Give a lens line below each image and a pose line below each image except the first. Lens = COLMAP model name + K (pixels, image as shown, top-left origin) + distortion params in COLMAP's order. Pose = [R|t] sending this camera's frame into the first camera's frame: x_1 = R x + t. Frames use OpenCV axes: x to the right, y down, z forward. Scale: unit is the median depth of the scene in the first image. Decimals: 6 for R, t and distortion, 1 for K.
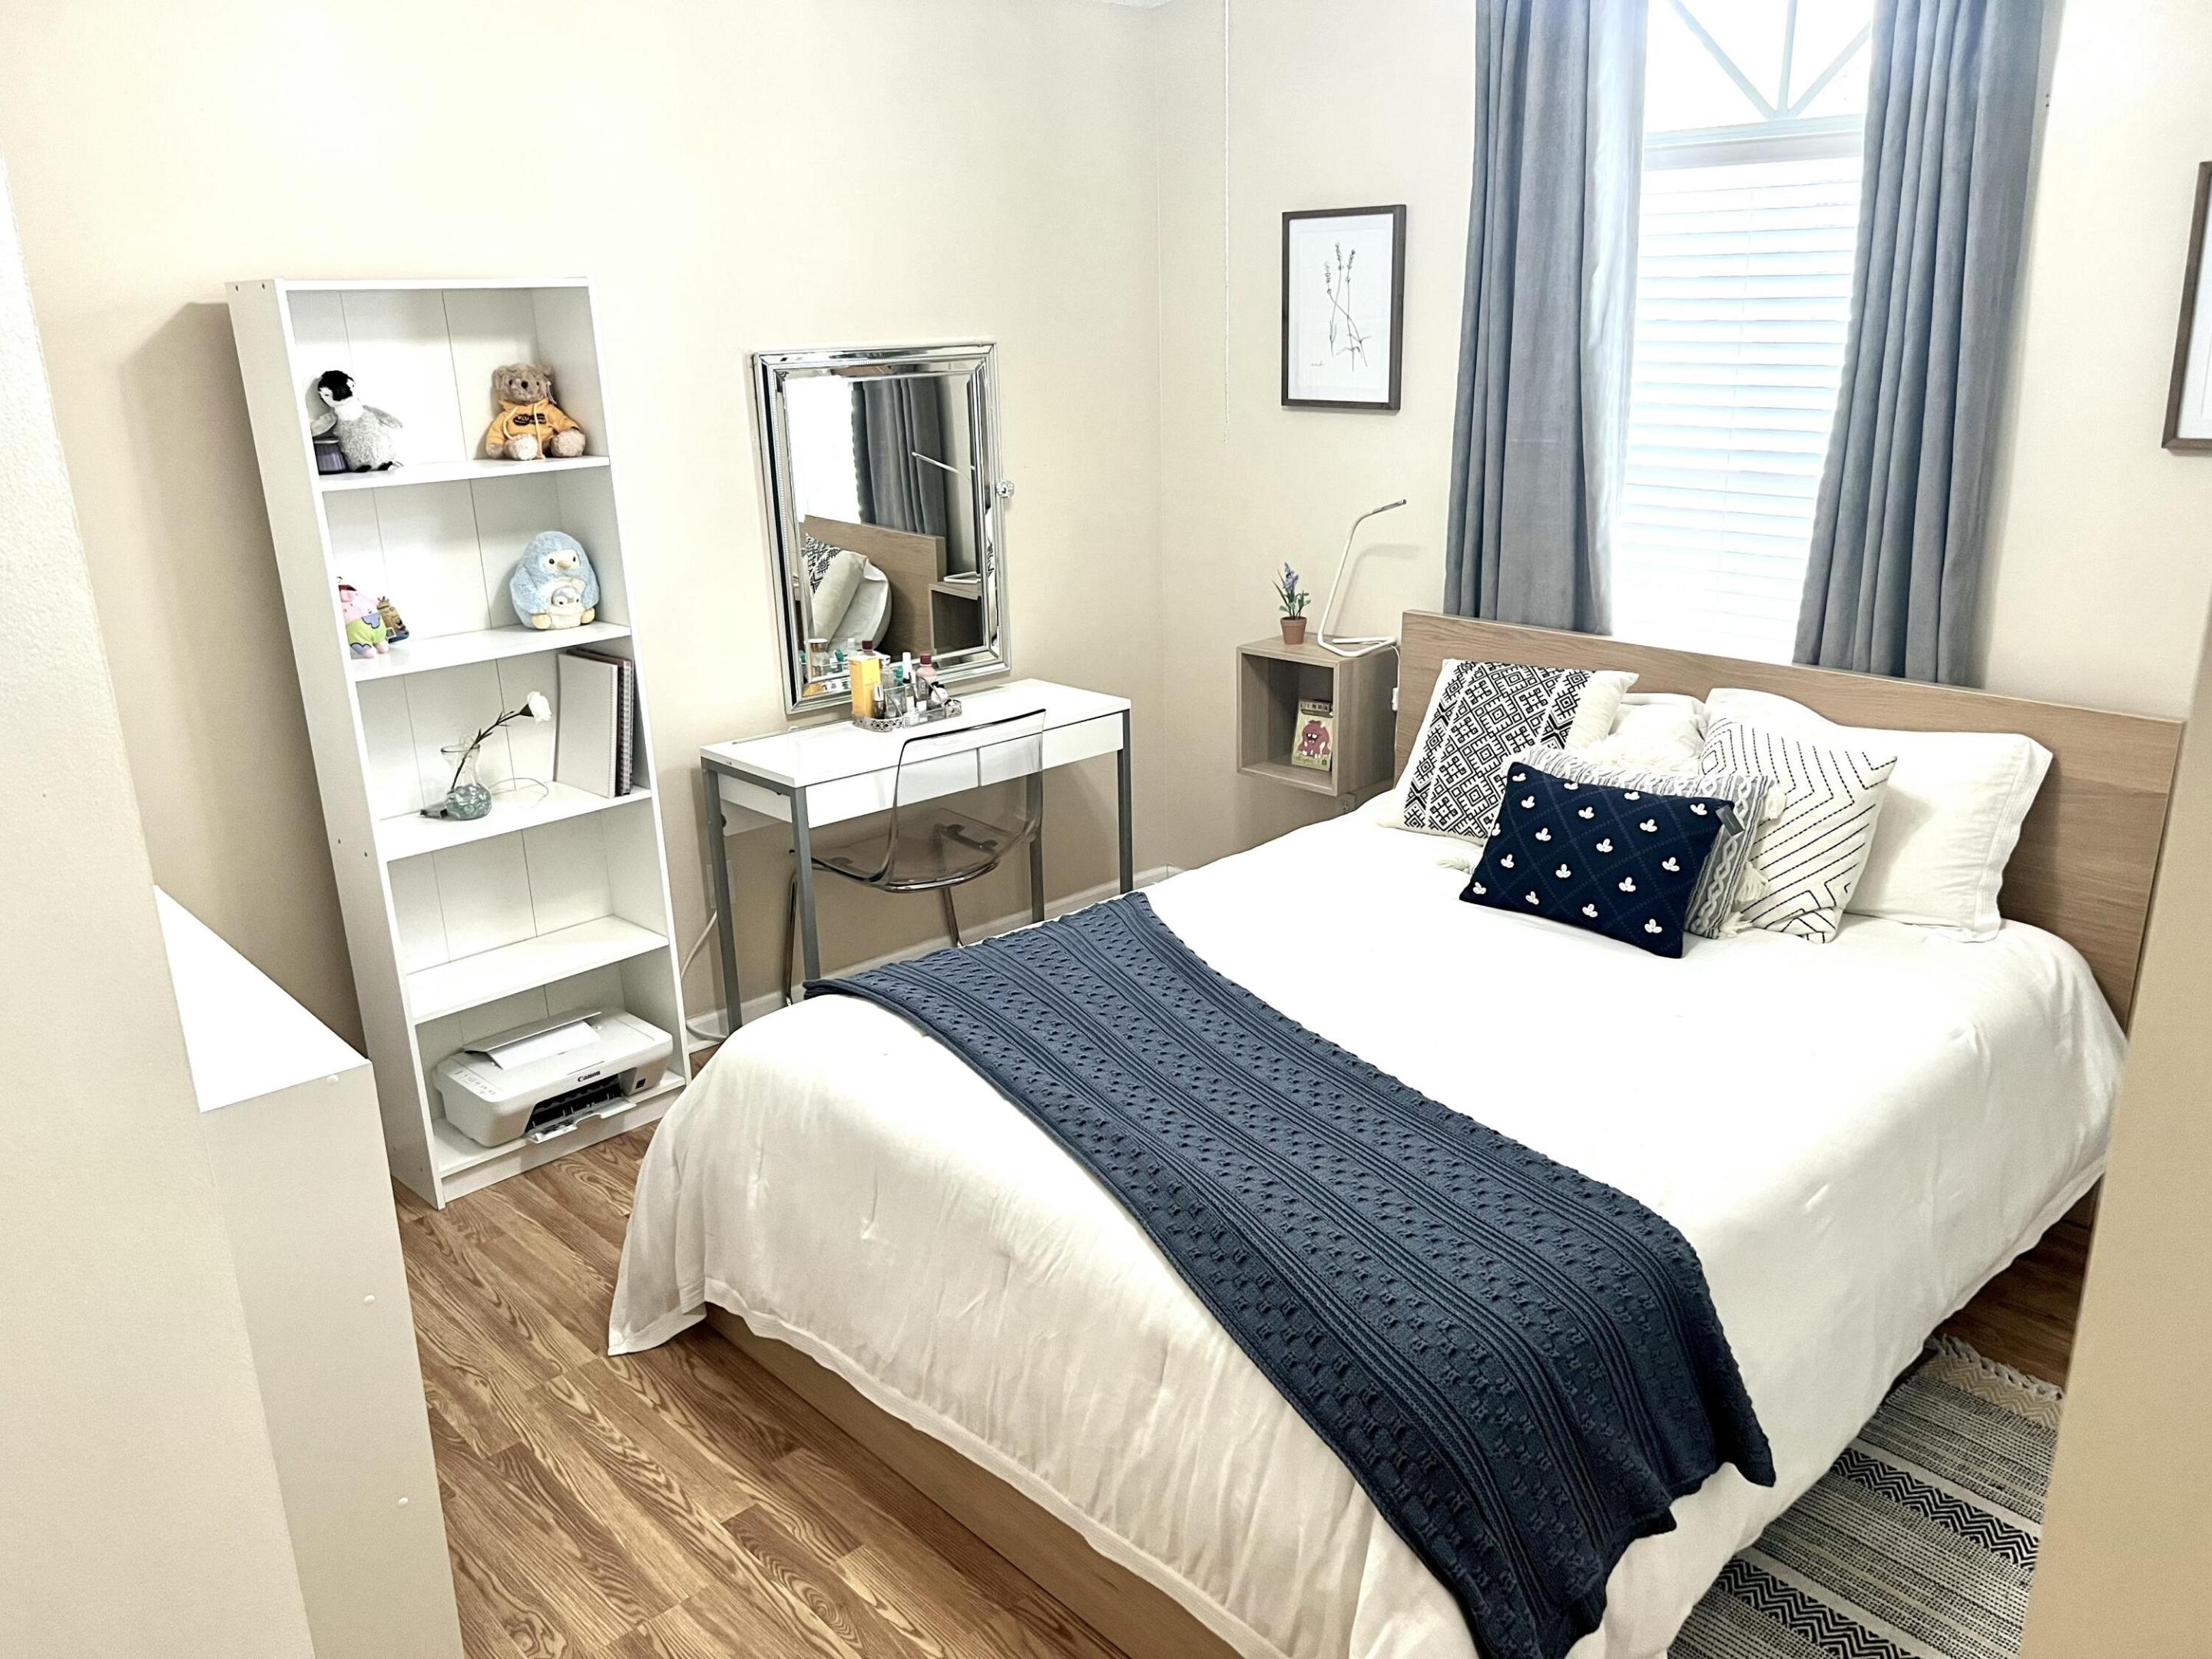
lens RADIAL K [[1678.3, 0, 1095.3], [0, 1678.3, 839.1], [0, 0, 1]] dist [0.052379, -0.055613]
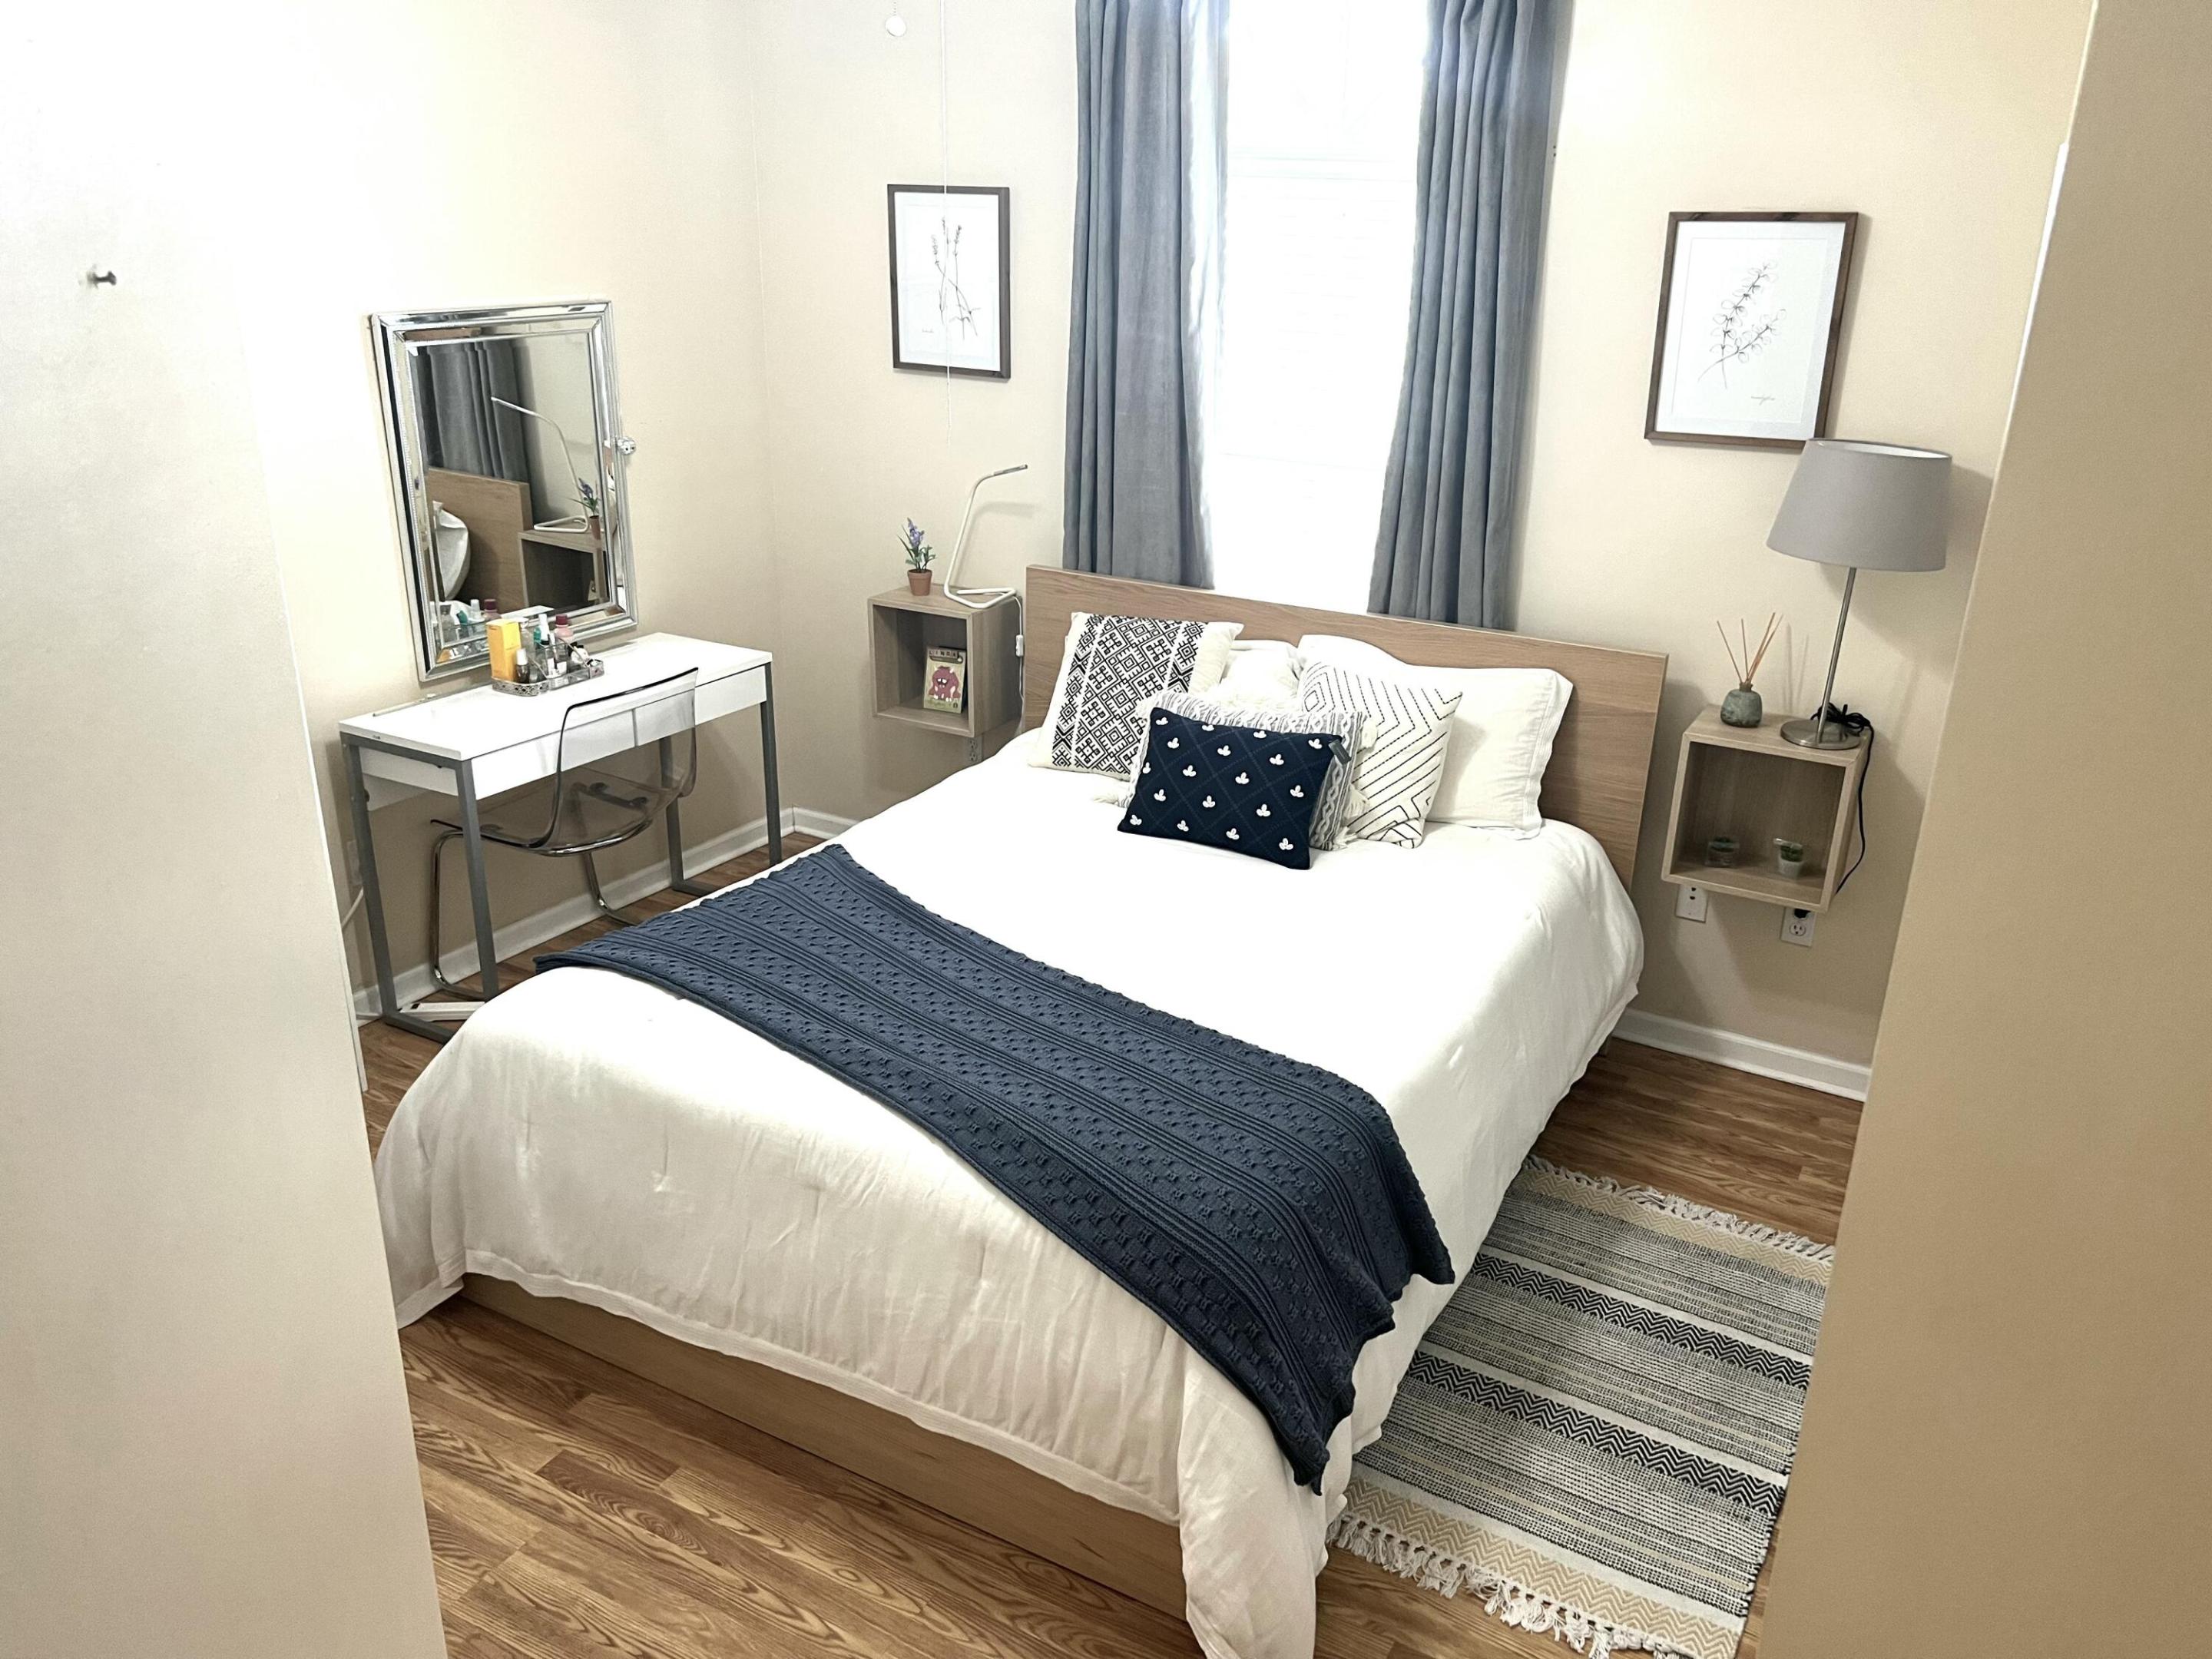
lens RADIAL K [[1678.3, 0, 1108.9], [0, 1678.3, 832.3], [0, 0, 1]] dist [0.052379, -0.055613]
pose [[0.952540, -0.066679, 0.297022, -0.137366], [0.052049, 0.997022, 0.056904, -0.030355], [-0.299932, -0.038743, 0.953174, -0.083961]]
